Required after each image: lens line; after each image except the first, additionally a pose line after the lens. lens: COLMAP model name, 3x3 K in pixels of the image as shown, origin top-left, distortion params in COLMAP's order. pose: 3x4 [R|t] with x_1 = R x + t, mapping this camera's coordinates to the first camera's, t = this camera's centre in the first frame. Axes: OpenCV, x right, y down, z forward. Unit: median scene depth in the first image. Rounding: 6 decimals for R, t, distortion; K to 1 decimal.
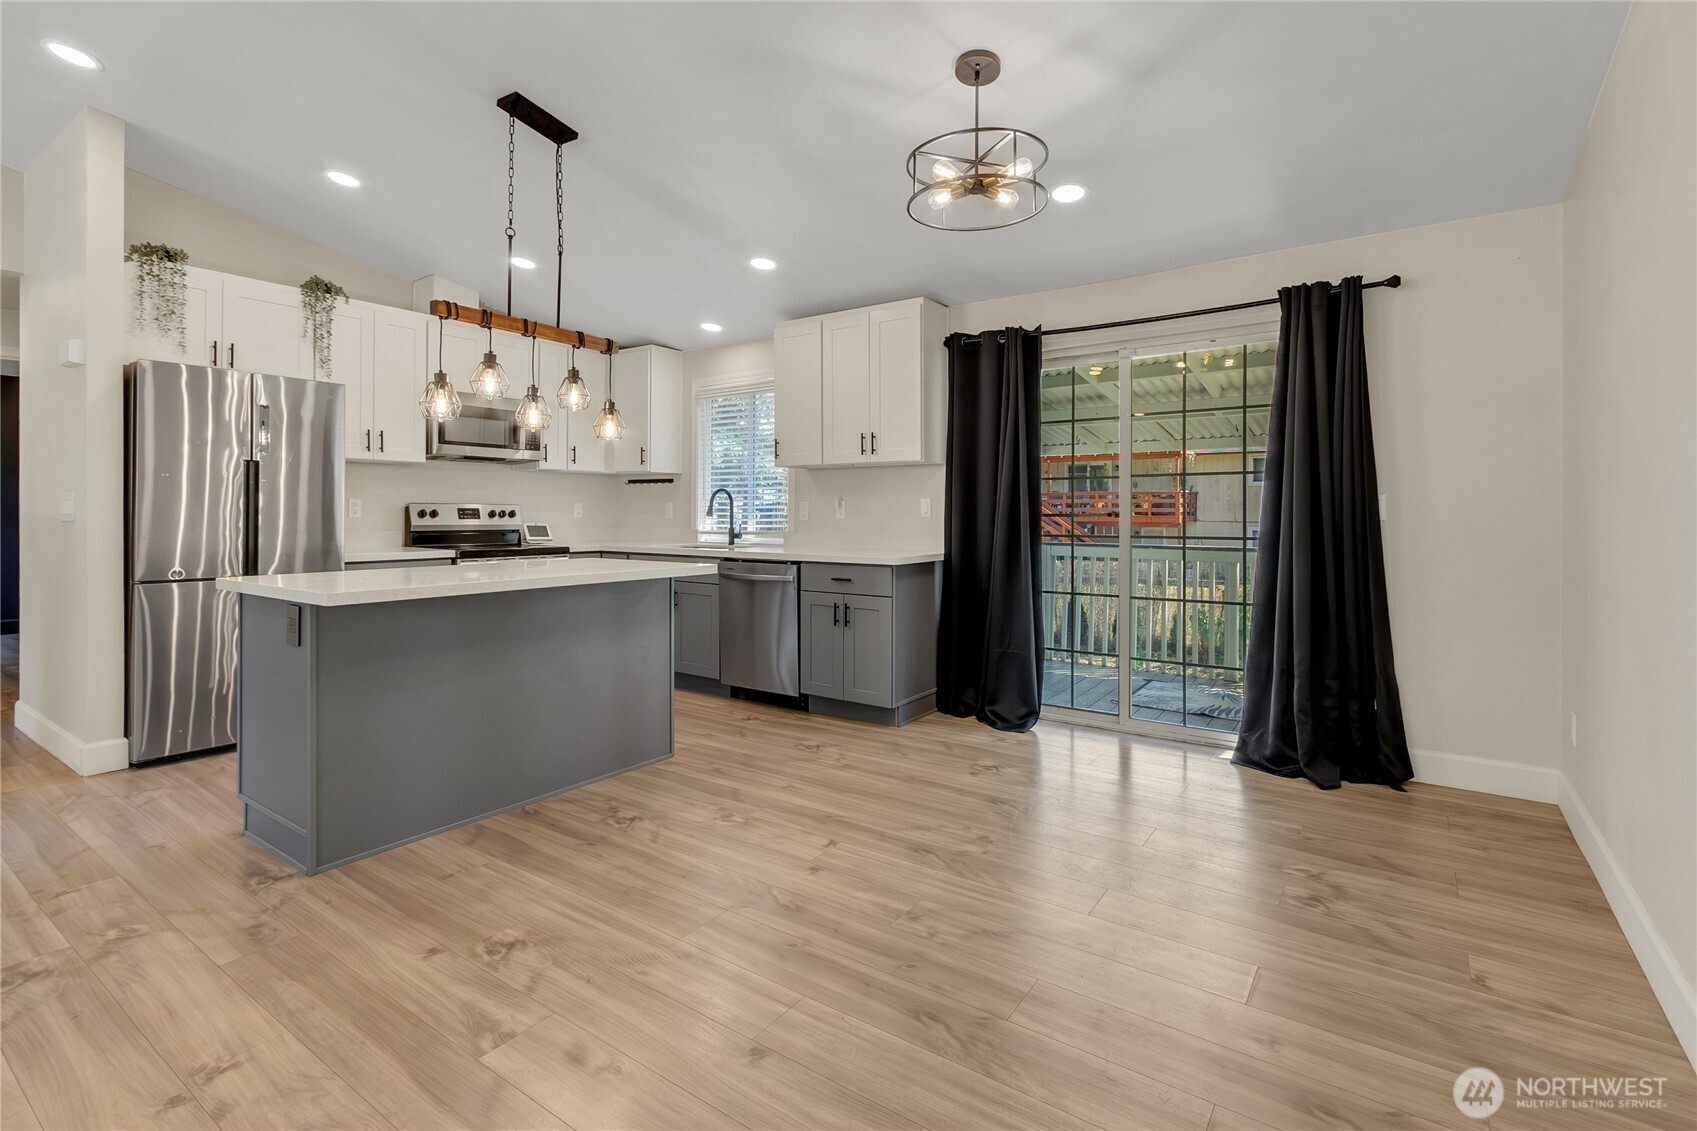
lens RADIAL K [[799.0, 0, 862.8], [0, 799.0, 527.2], [0, 0, 1]] dist [0.000916, -0.000028]
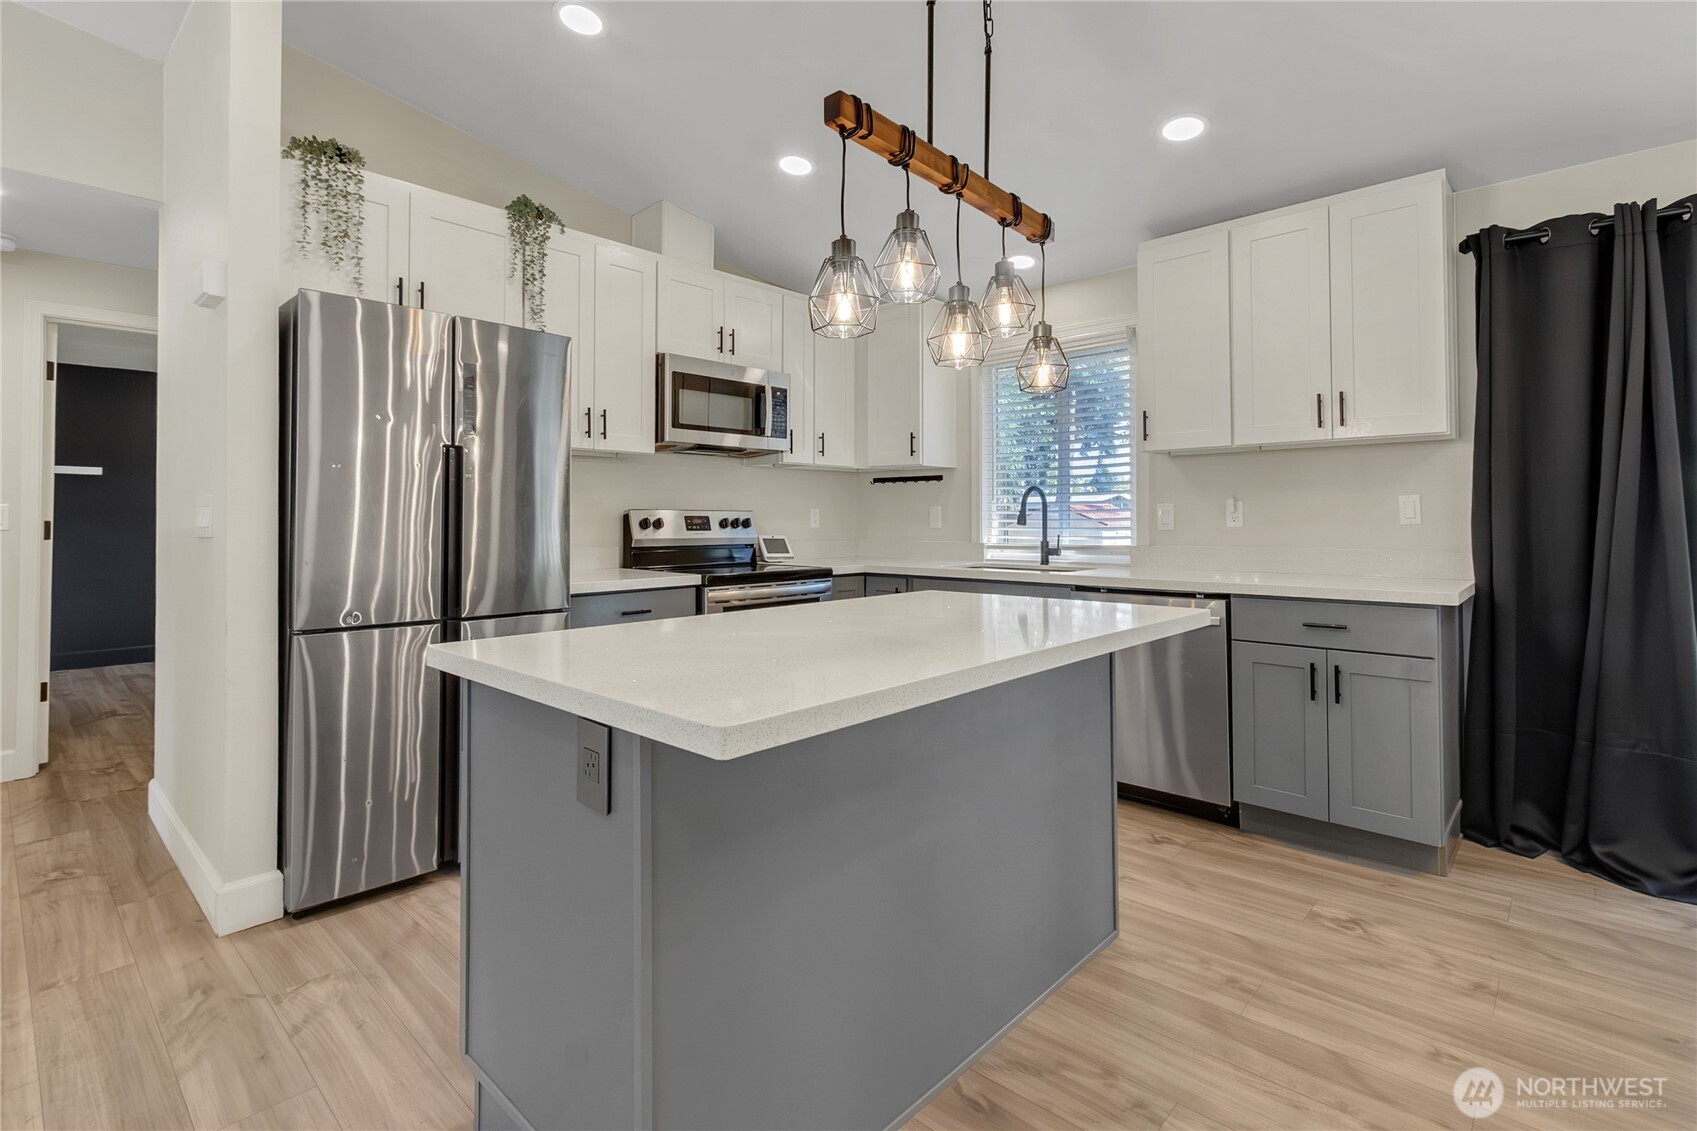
lens RADIAL K [[815.7, 0, 871.4], [0, 815.7, 524.0], [0, 0, 1]] dist [0.002023, 0.000059]
pose [[0.991575, -0.006145, -0.129390, -0.320066], [0.004477, 0.999903, -0.013173, -0.007698], [0.129459, 0.012482, 0.991506, 0.359107]]
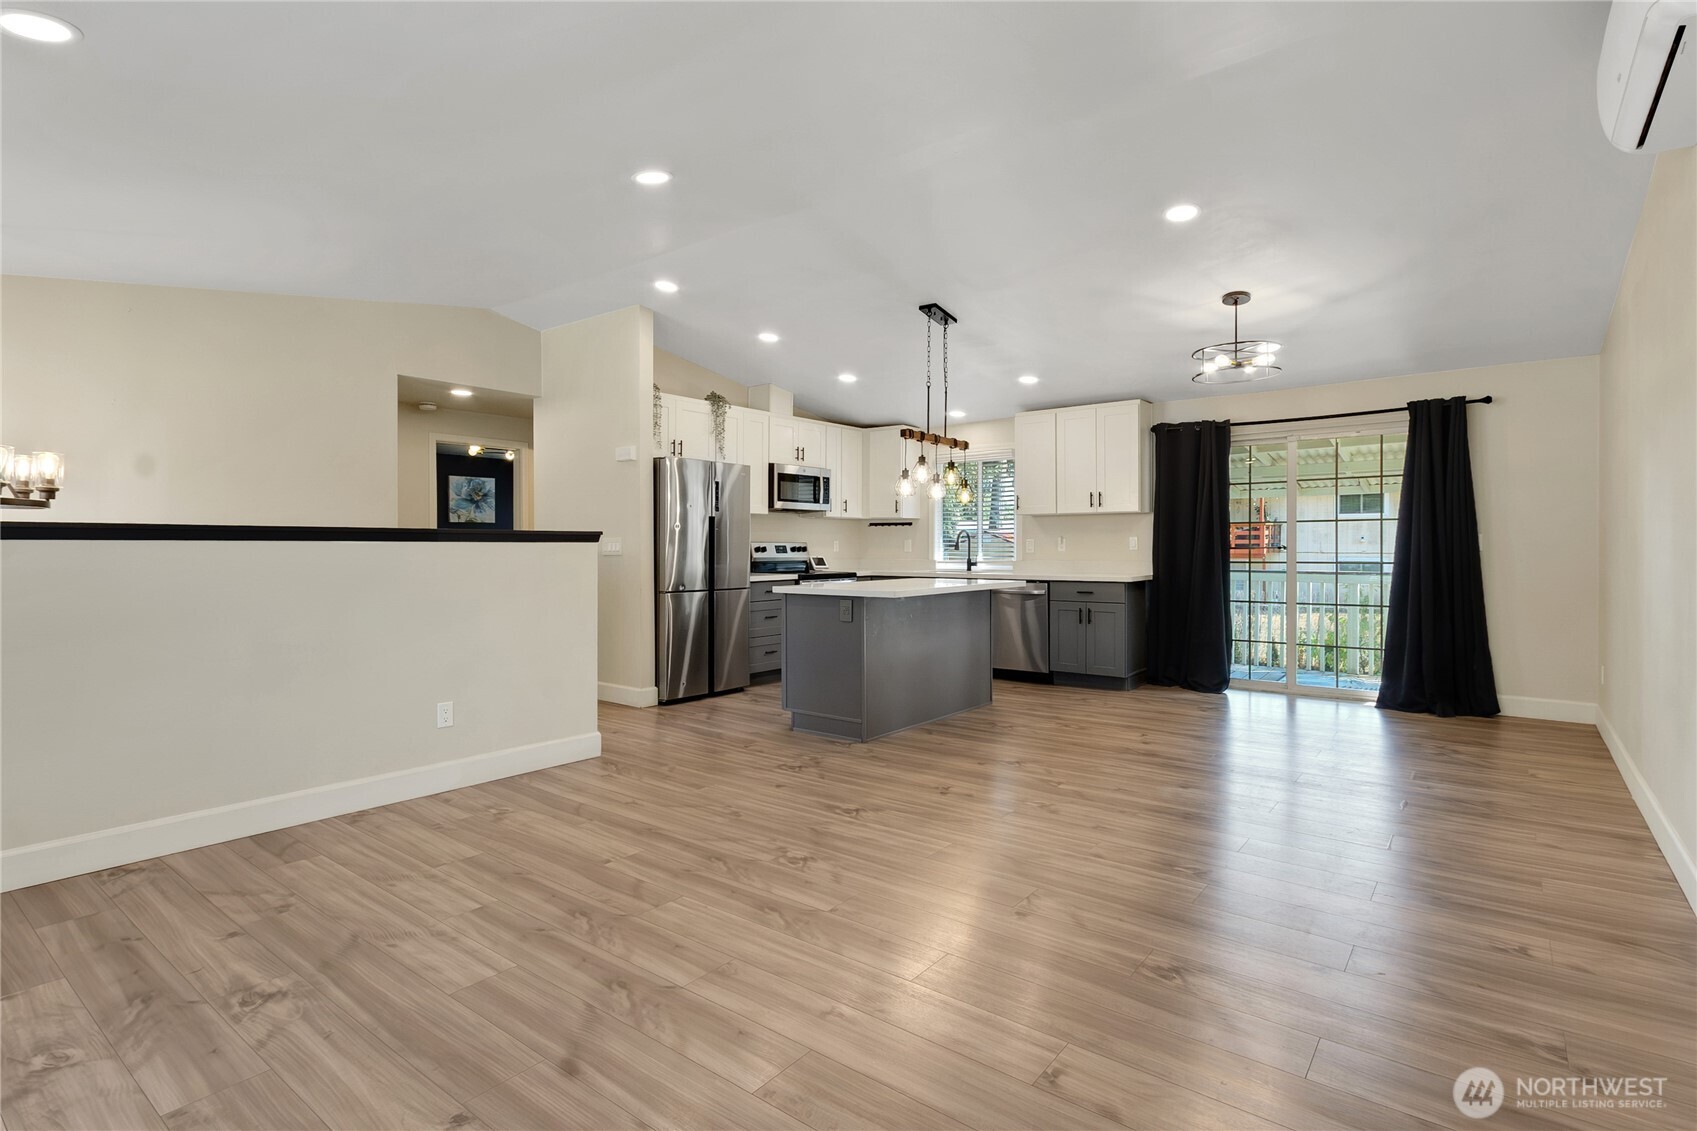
lens RADIAL K [[782.1, 0, 848.5], [0, 782.1, 565.5], [0, 0, 1]] dist [-0.000177, 0.000206]
pose [[0.994821, -0.002844, -0.101600, -0.325426], [0.003517, 0.999973, 0.006442, 0.004351], [0.101579, -0.006766, 0.994804, -0.498571]]
